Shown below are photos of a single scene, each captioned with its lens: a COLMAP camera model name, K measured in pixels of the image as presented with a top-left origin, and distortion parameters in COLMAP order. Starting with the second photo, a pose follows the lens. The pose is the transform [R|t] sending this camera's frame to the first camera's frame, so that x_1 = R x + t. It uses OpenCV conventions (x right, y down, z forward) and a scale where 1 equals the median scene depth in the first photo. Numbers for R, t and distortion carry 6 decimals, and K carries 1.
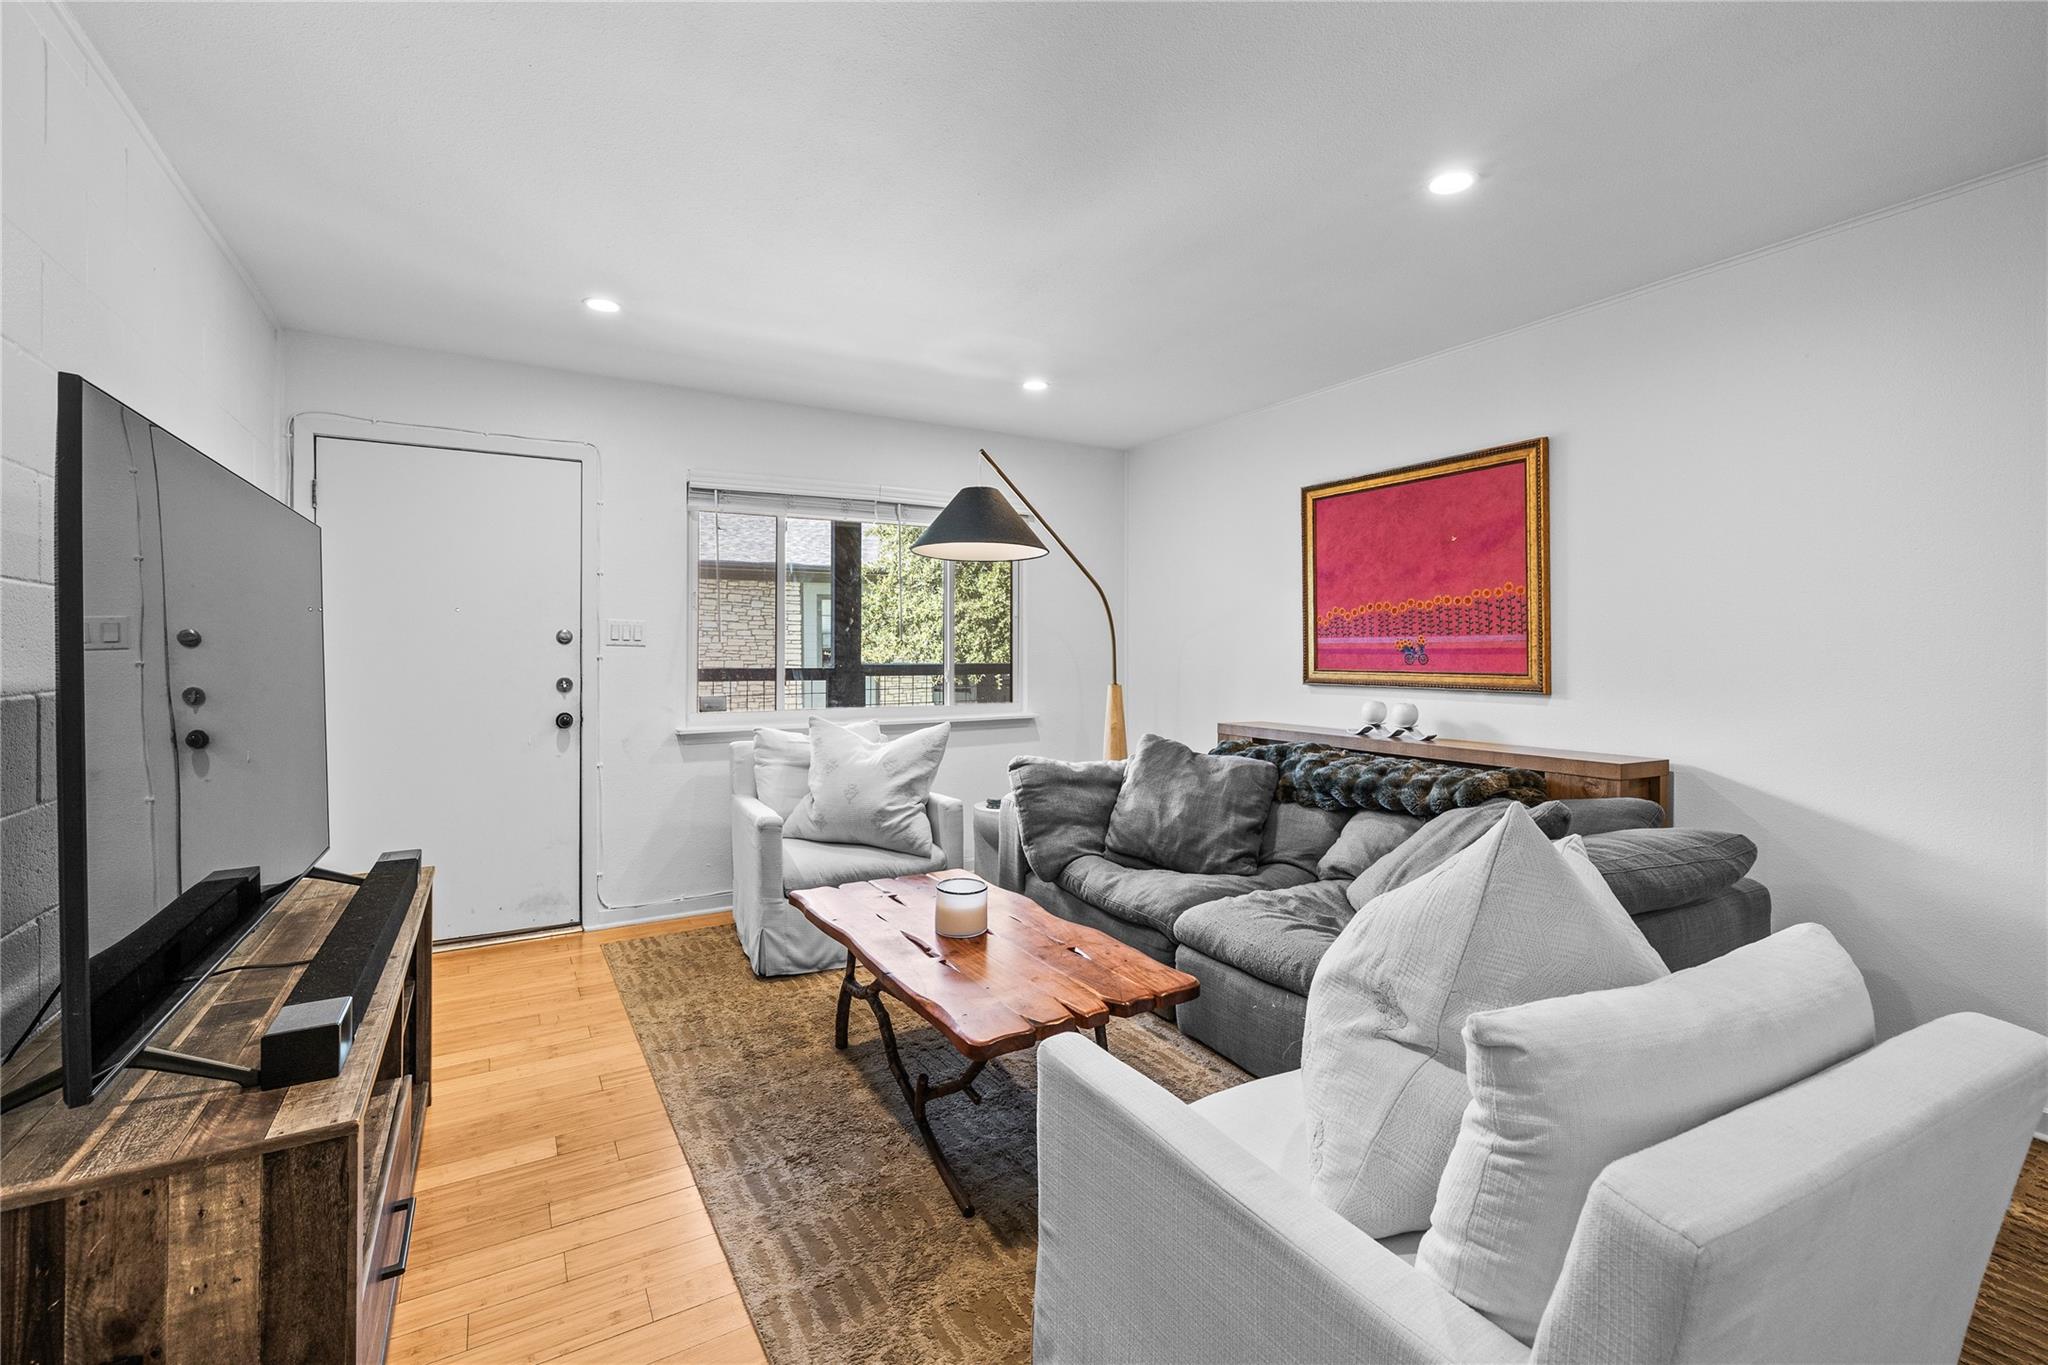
lens RADIAL K [[884.0, 0, 1043.8], [0, 884.0, 646.2], [0, 0, 1]] dist [0.001461, 0.000084]
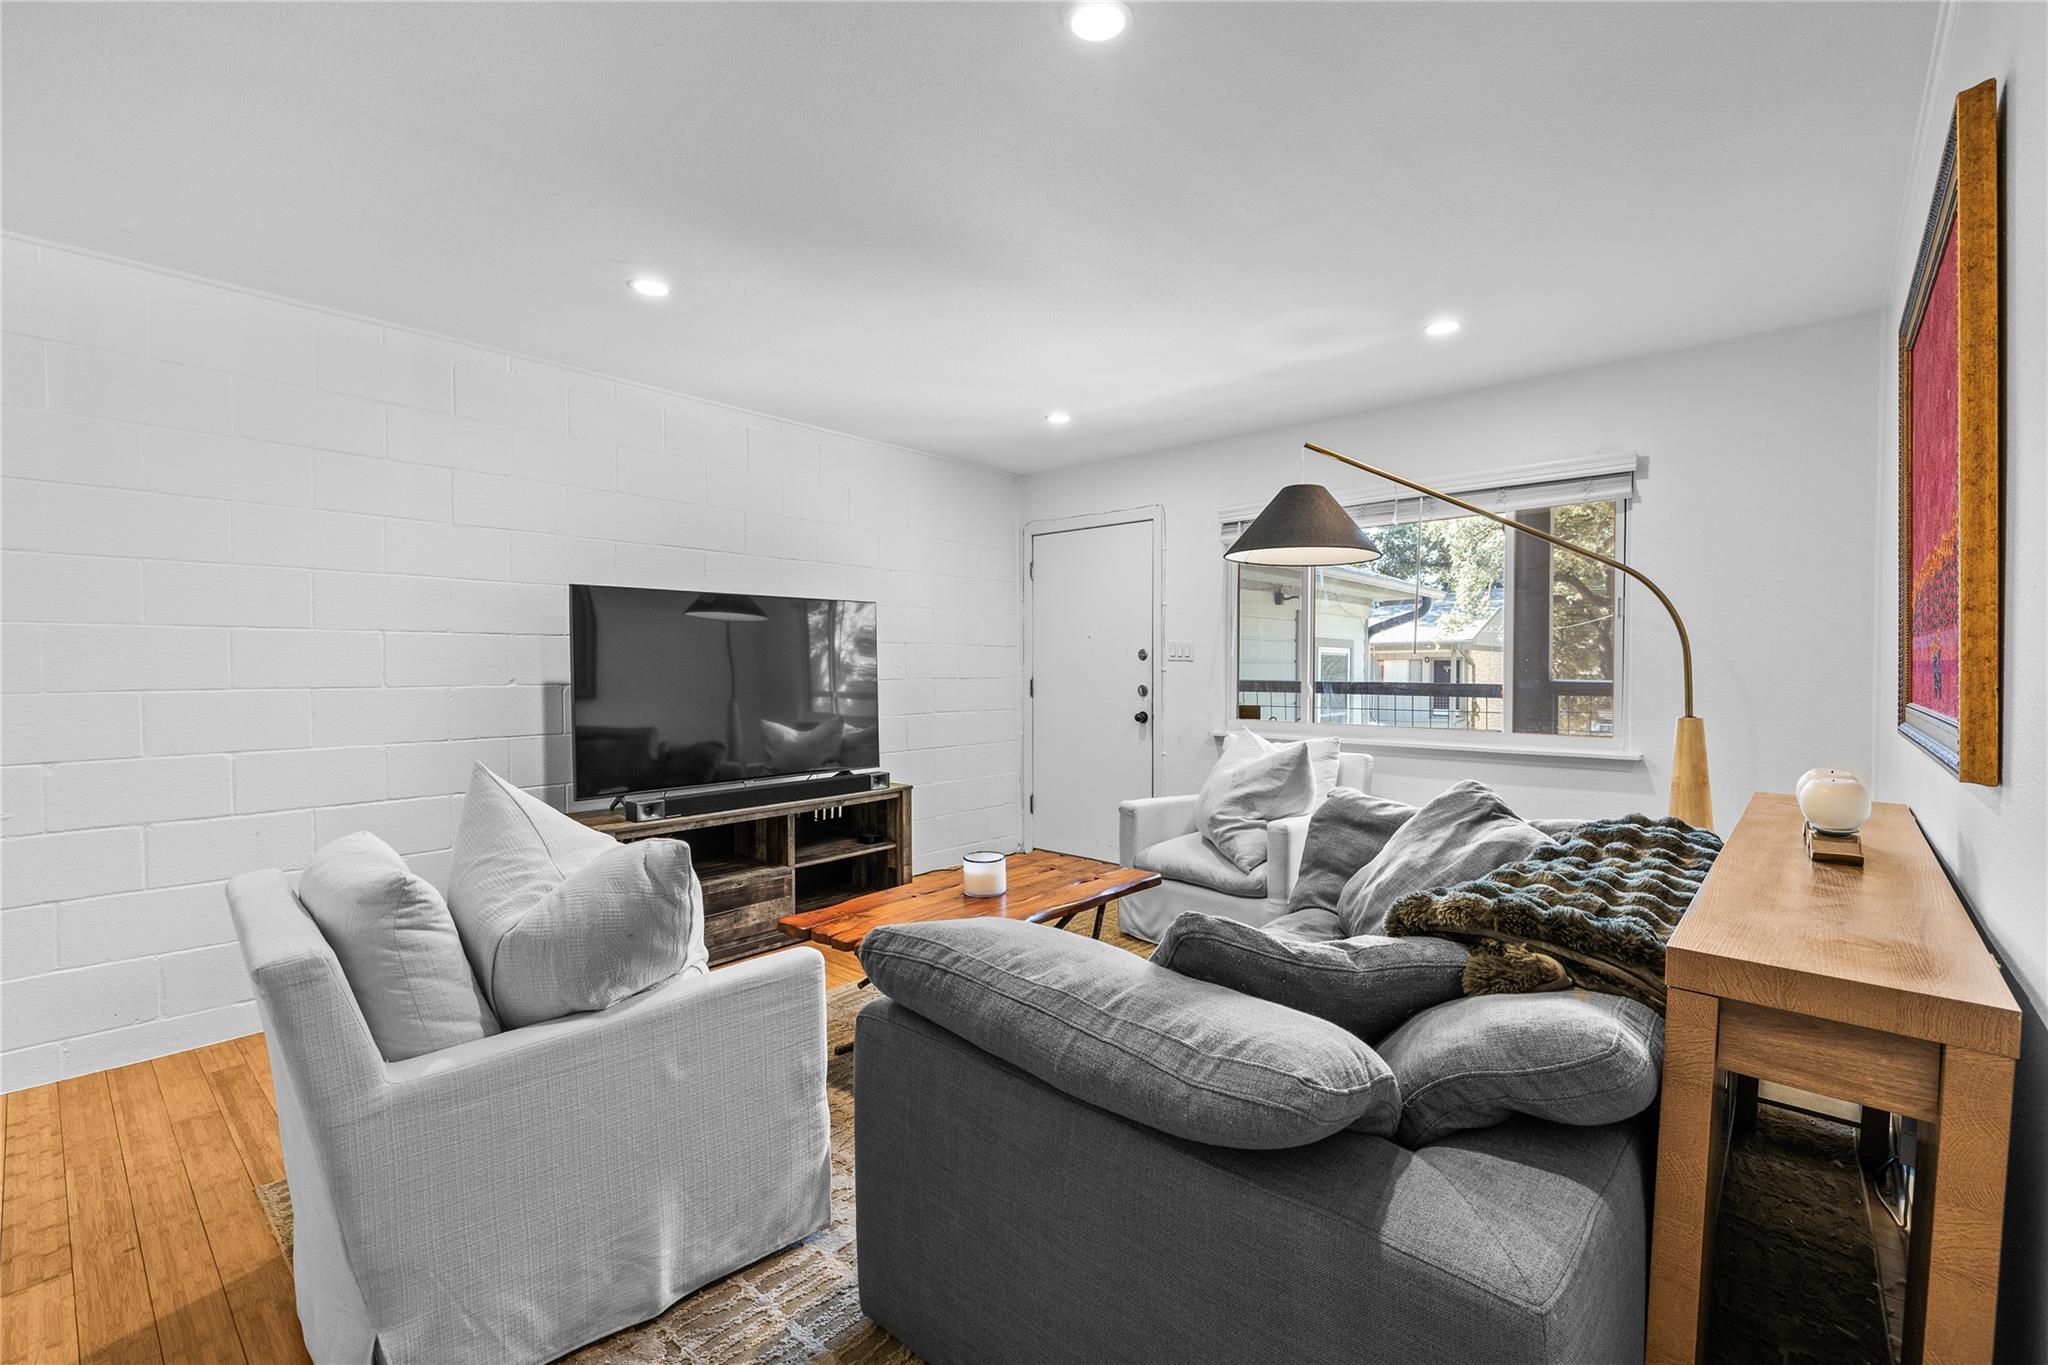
lens RADIAL K [[884.0, 0, 1027.6], [0, 884.0, 683.2], [0, 0, 1]] dist [0.001461, 0.000084]
pose [[0.298306, 0.018952, -0.954282, 0.677163], [0.006804, 0.999735, 0.021982, 0.002195], [0.954446, -0.013050, 0.298098, 0.434173]]
